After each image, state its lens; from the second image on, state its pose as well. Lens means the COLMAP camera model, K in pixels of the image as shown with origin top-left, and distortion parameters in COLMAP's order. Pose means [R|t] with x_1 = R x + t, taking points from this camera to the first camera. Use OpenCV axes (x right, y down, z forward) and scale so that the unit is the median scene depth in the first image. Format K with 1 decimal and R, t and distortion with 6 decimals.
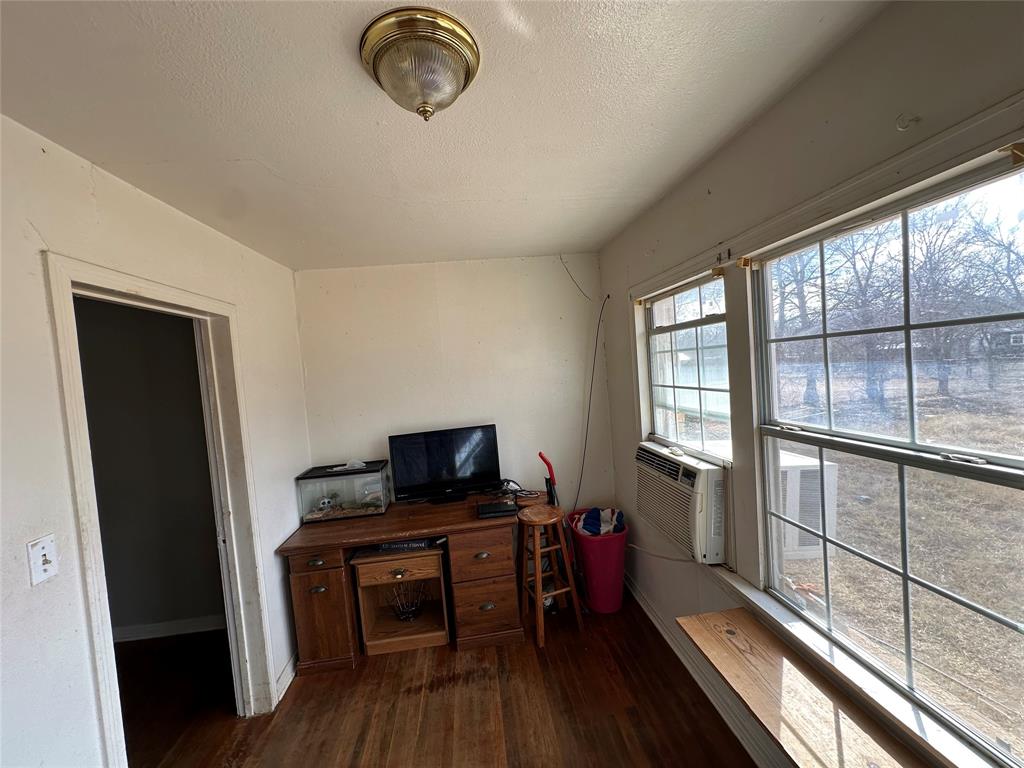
lens RADIAL K [[408.4, 0, 511.2], [0, 408.4, 379.5], [0, 0, 1]] dist [-0.003261, 0.001138]
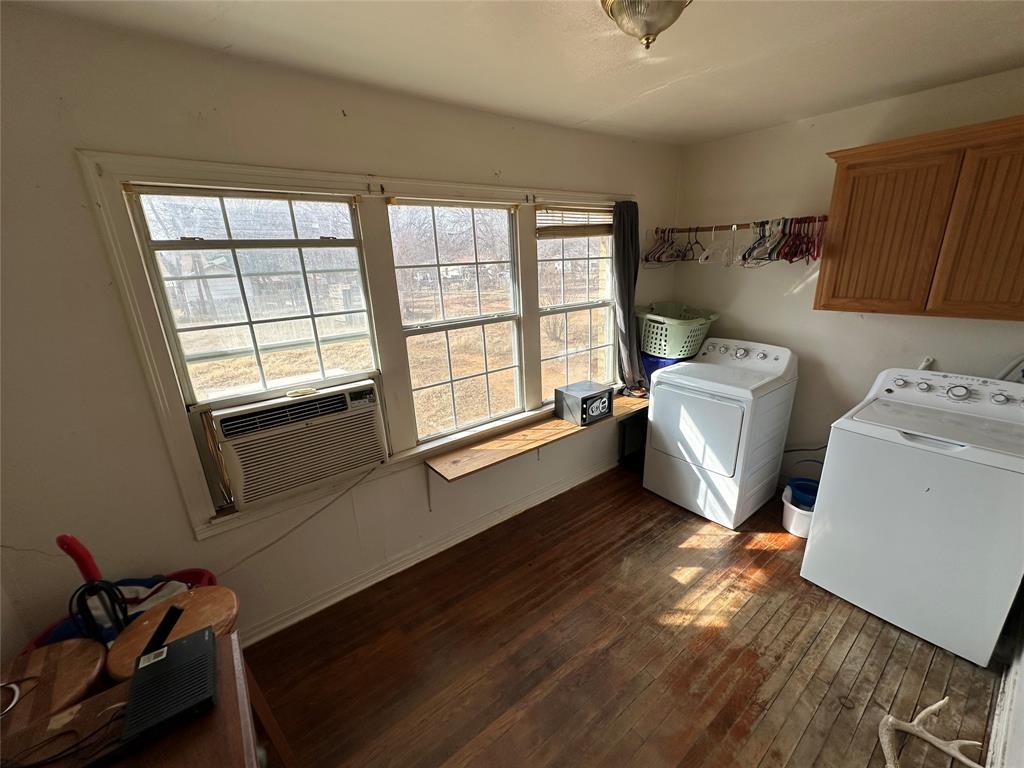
lens RADIAL K [[408.4, 0, 515.7], [0, 408.4, 388.8], [0, 0, 1]] dist [-0.003261, 0.001138]
pose [[-0.500192, -0.163648, 0.850310, -0.667936], [0.116548, 0.960321, 0.253379, -0.001415], [-0.858035, 0.225840, -0.461272, 1.175754]]
